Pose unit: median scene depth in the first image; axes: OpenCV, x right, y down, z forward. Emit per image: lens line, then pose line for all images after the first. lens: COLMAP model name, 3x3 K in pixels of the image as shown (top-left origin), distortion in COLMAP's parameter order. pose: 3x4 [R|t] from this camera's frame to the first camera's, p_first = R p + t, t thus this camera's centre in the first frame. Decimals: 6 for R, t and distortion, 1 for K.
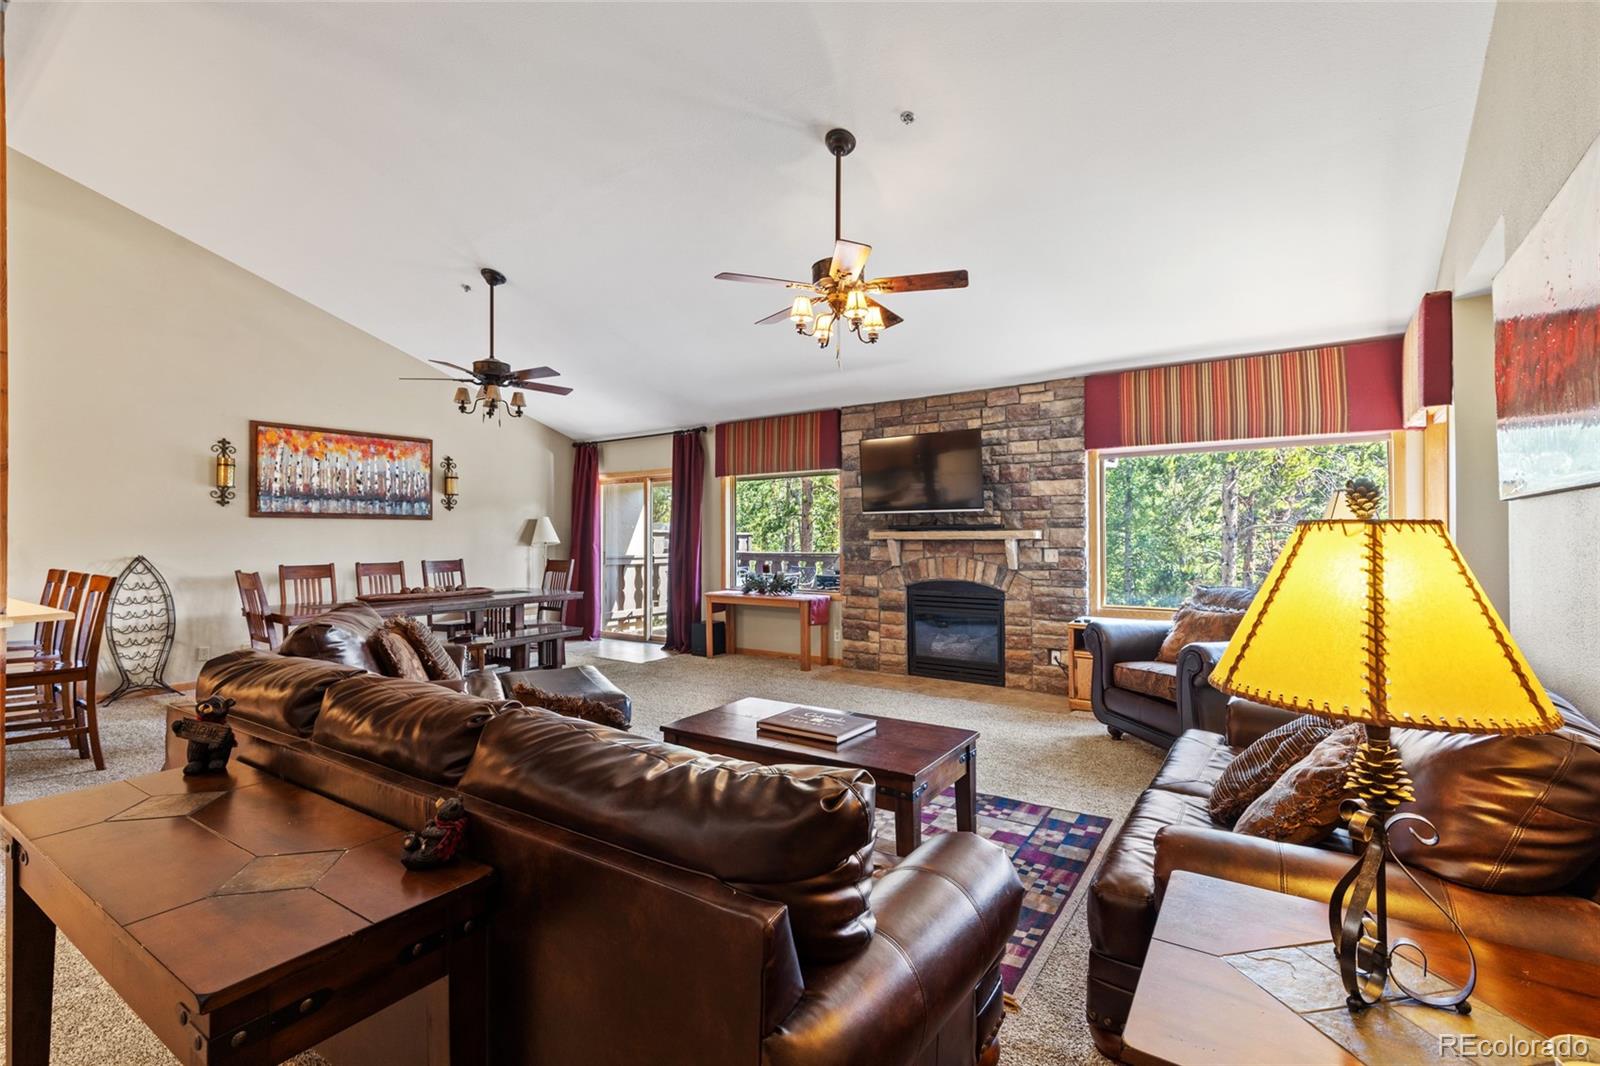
lens RADIAL K [[715.5, 0, 794.7], [0, 715.5, 530.0], [0, 0, 1]] dist [0.002439, 0.000039]
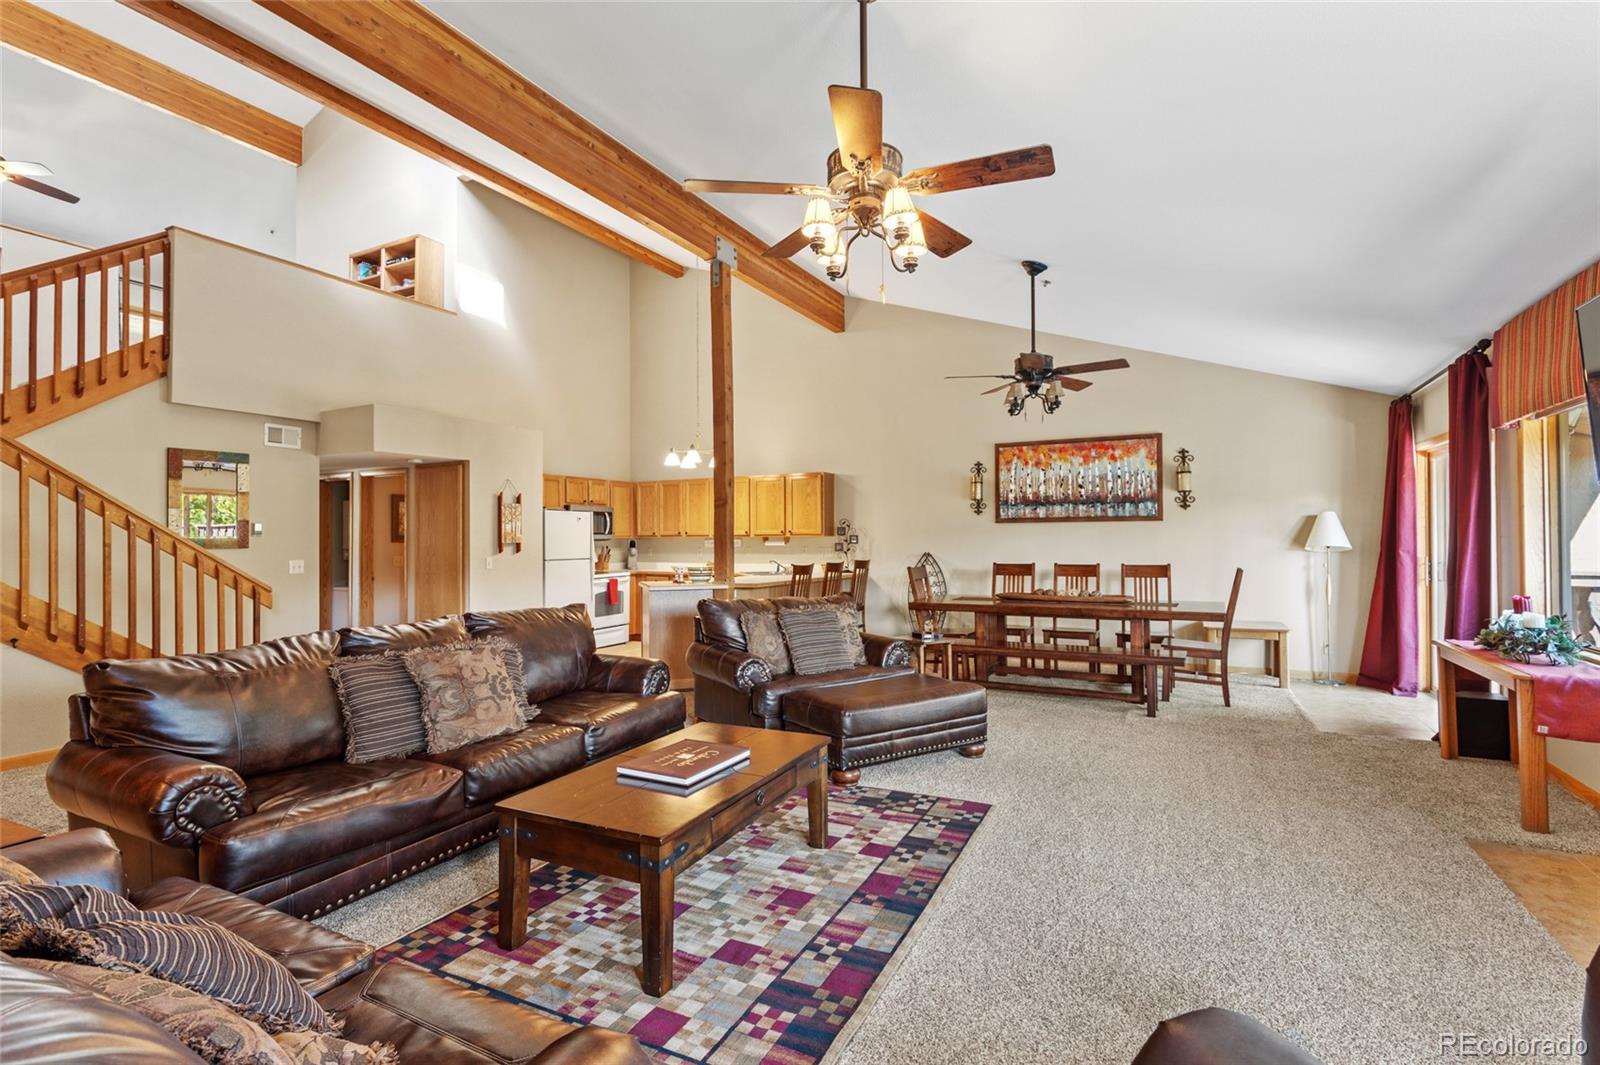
lens RADIAL K [[745.4, 0, 794.0], [0, 745.4, 523.2], [0, 0, 1]] dist [0.011388, 0.000494]
pose [[0.130960, -0.019310, -0.991200, 0.442413], [0.010867, 0.999778, -0.018041, 0.001841], [0.991328, -0.008408, 0.131140, 0.470966]]
